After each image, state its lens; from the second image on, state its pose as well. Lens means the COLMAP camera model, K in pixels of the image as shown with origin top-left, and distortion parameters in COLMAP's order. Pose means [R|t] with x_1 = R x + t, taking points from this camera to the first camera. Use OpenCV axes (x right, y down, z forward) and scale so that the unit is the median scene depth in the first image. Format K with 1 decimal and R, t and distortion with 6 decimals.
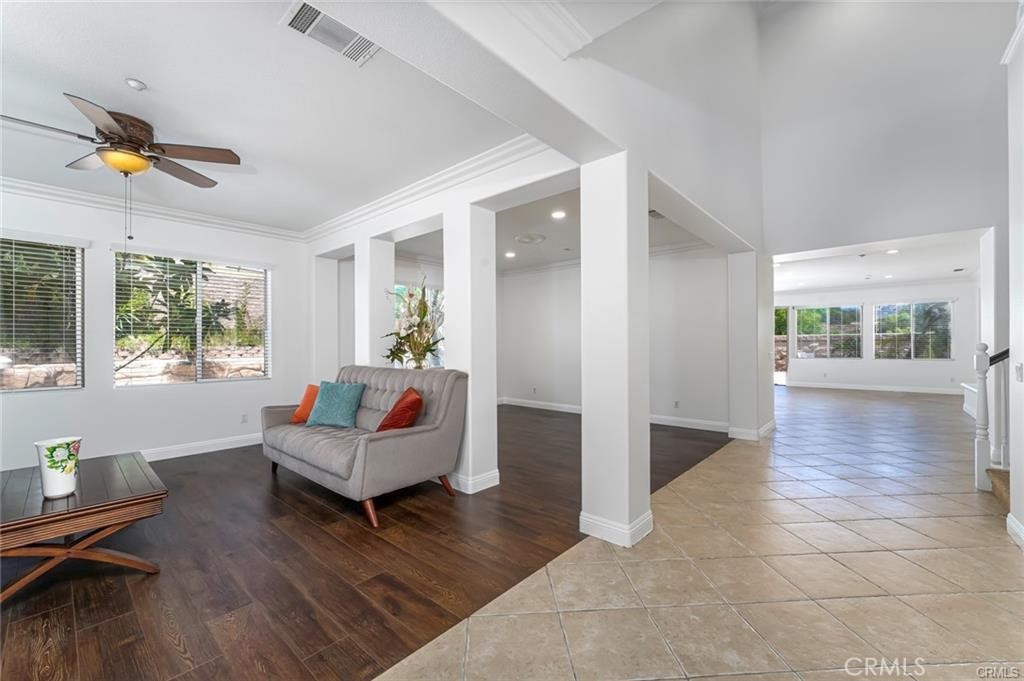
lens RADIAL K [[413.6, 0, 509.9], [0, 413.6, 343.9], [0, 0, 1]] dist [-0.001352, -0.000024]
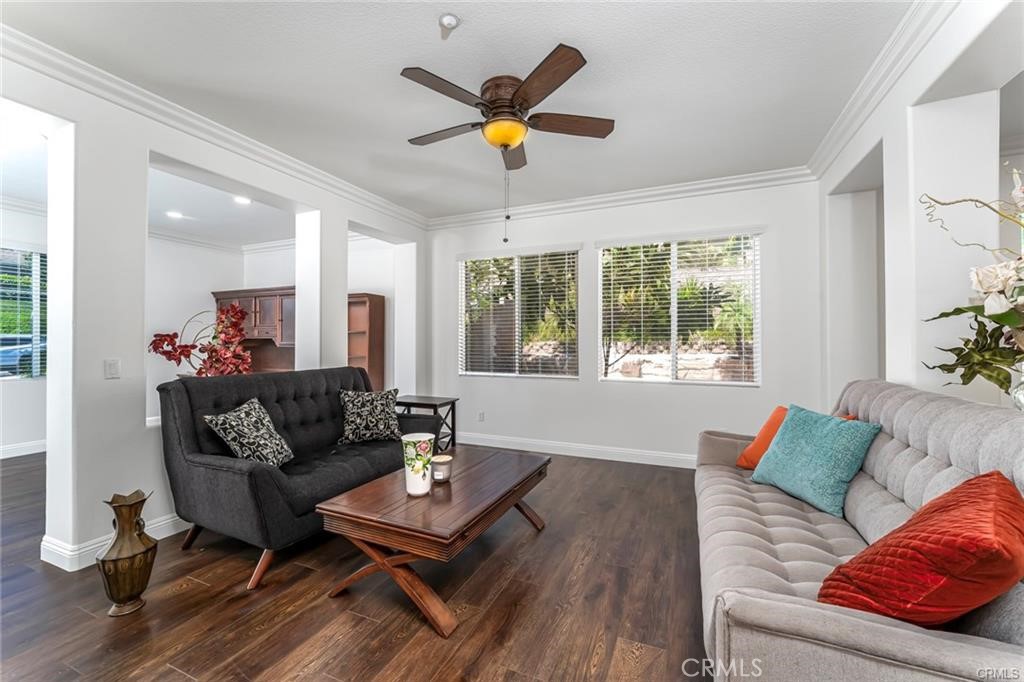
lens RADIAL K [[417.3, 0, 507.9], [0, 417.3, 340.3], [0, 0, 1]] dist [-0.008642, 0.001858]
pose [[0.315615, 0.001899, -0.948885, -0.052560], [0.001513, 0.999996, 0.002505, 0.002875], [0.948886, -0.002226, 0.315611, 0.493019]]
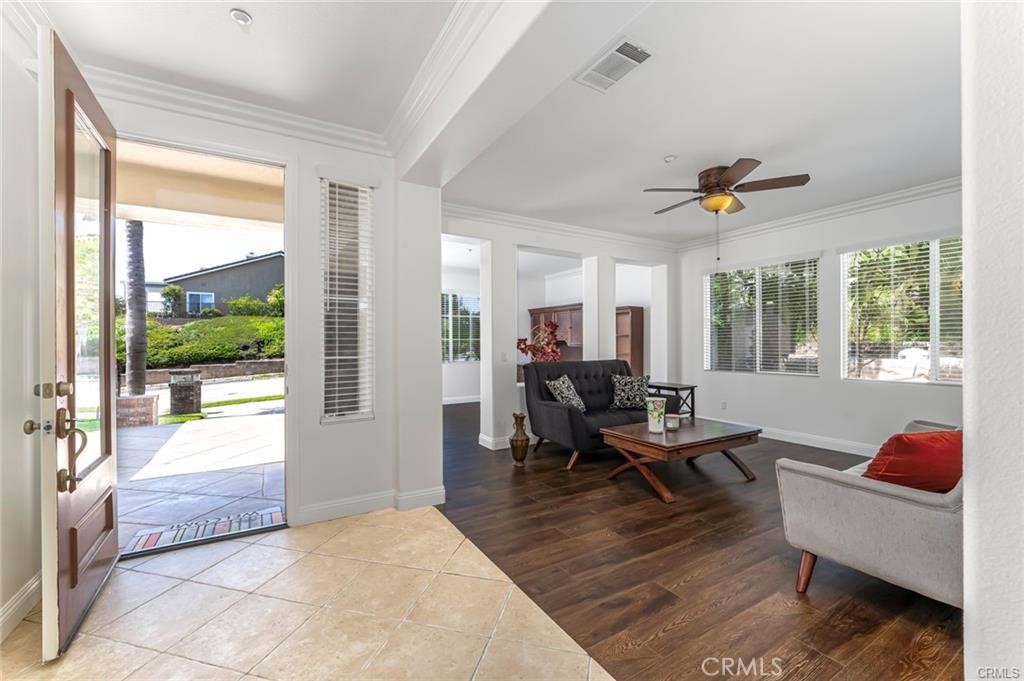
lens RADIAL K [[413.6, 0, 514.2], [0, 413.6, 340.1], [0, 0, 1]] dist [-0.001352, -0.000024]
pose [[-0.283235, 0.001457, -0.959049, 0.363961], [0.007149, 0.999974, -0.000592, -0.002209], [0.959024, -0.007024, -0.283238, 0.512638]]
